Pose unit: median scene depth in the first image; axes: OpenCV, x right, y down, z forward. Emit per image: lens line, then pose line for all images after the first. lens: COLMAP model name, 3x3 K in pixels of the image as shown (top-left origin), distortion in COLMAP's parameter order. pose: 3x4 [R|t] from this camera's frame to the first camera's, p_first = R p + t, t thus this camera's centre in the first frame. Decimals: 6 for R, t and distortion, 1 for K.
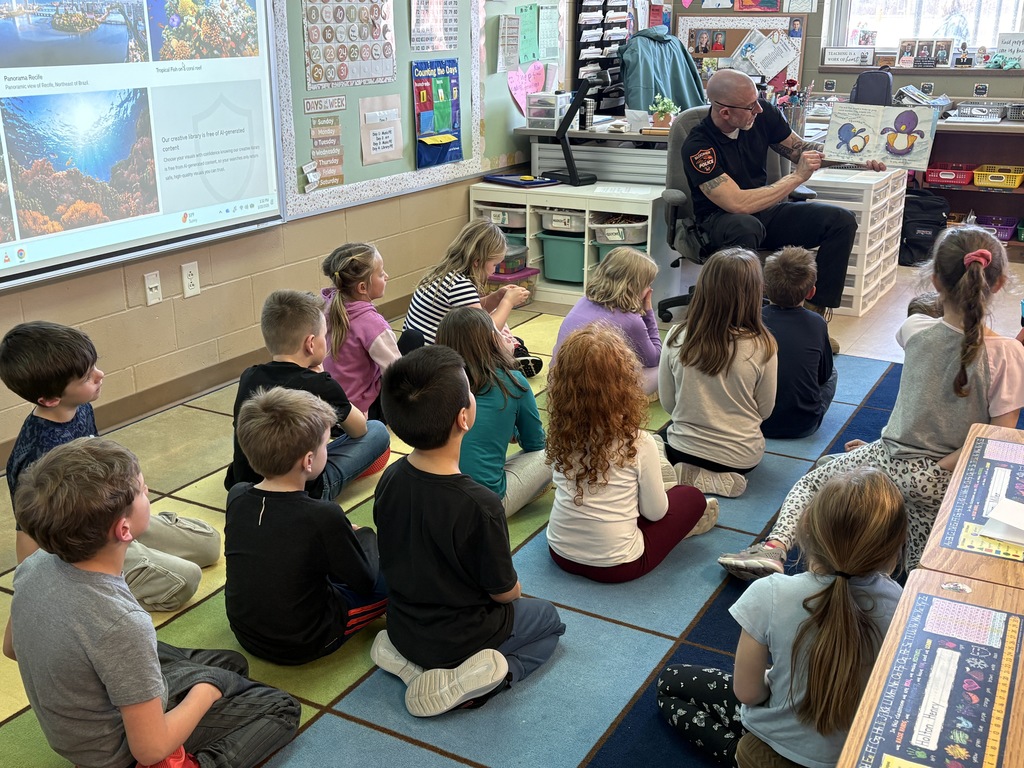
lens RADIAL K [[1097.2, 0, 512.0], [0, 1097.2, 384.0], [0, 0, 1]] dist [-0.006517, -0.021724]
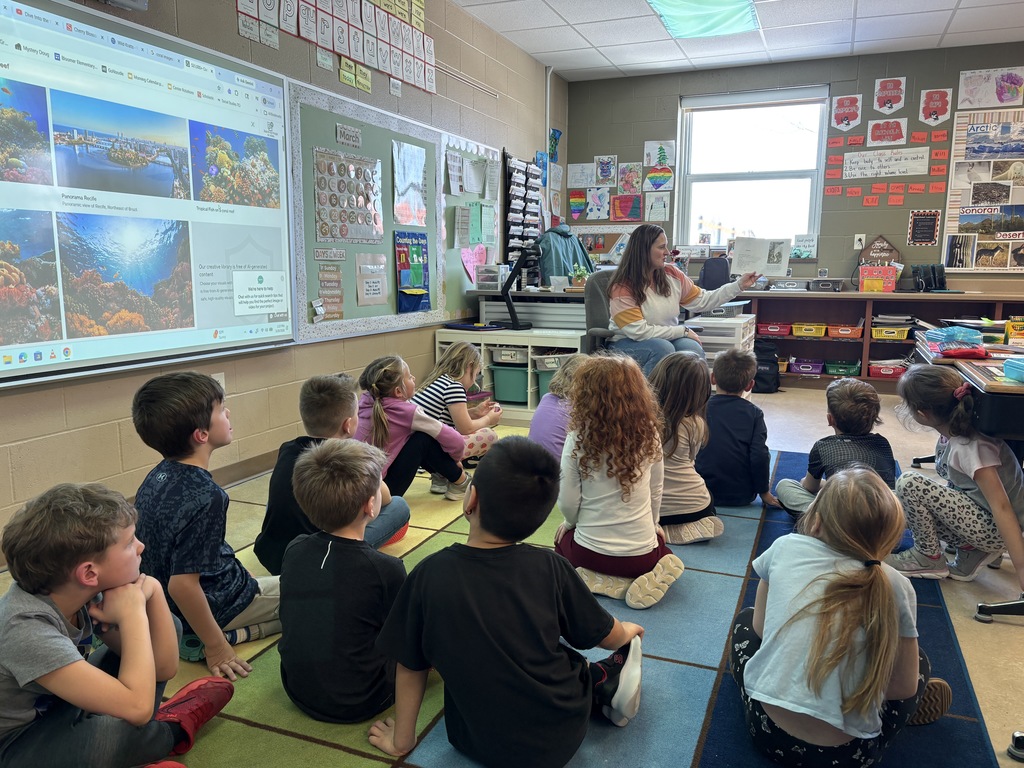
lens RADIAL K [[766.7, 0, 512.0], [0, 766.7, 384.0], [0, 0, 1]] dist [0.004314, 0.004212]
pose [[0.992583, -0.013994, 0.120761, -0.064375], [0.034500, 0.984937, -0.169437, 0.040481], [-0.116571, 0.172347, 0.978114, 0.129472]]
